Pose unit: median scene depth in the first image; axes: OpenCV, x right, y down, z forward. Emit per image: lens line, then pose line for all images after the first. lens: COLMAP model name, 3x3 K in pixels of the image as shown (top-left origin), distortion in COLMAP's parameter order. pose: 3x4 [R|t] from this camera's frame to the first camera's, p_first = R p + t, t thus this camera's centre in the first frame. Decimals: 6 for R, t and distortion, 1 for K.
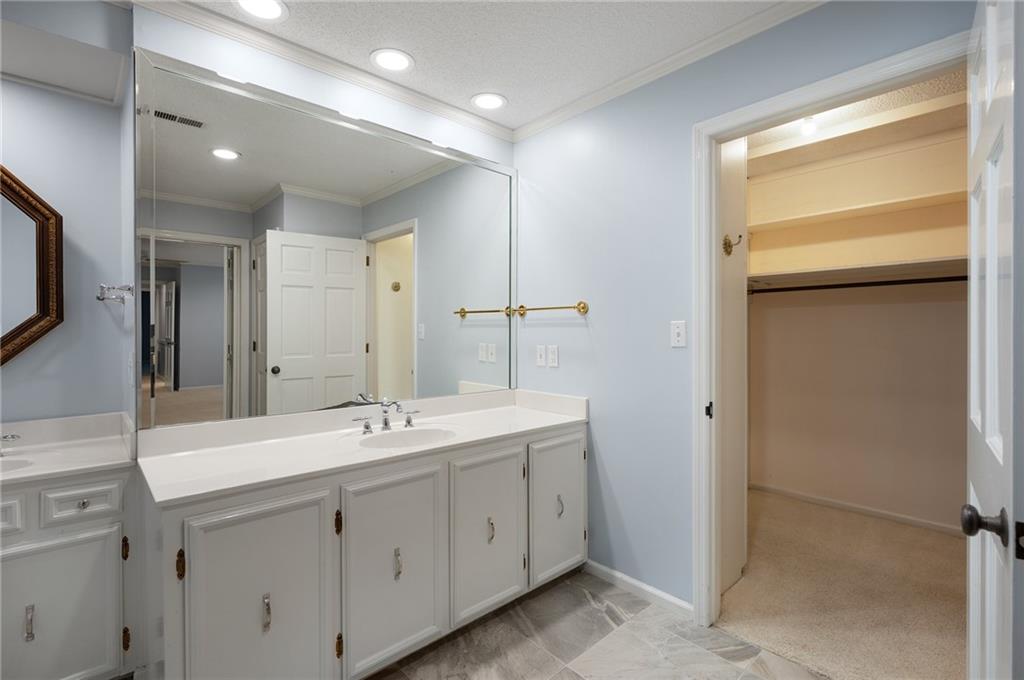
lens RADIAL K [[472.1, 0, 512.0], [0, 472.1, 335.6], [0, 0, 1]] dist [-0.002127, -0.000071]
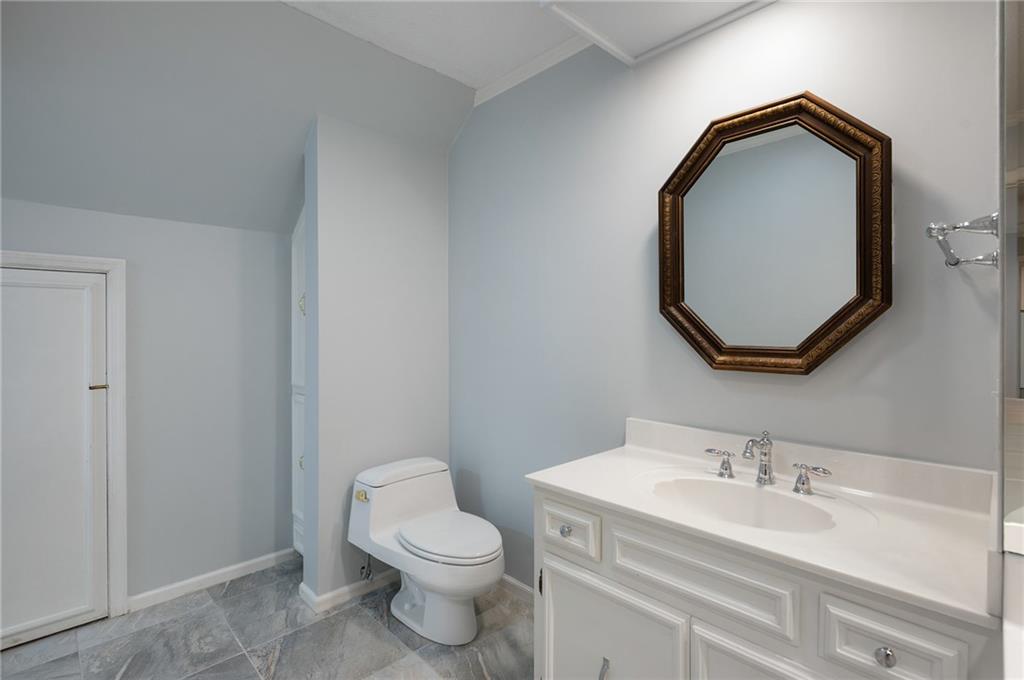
lens RADIAL K [[472.1, 0, 511.2], [0, 472.1, 324.7], [0, 0, 1]] dist [-0.002127, -0.000071]
pose [[0.020887, 0.004595, -0.999771, -0.344010], [-0.003674, 0.999983, 0.004519, -0.006584], [0.999775, 0.003578, 0.020904, 0.491291]]
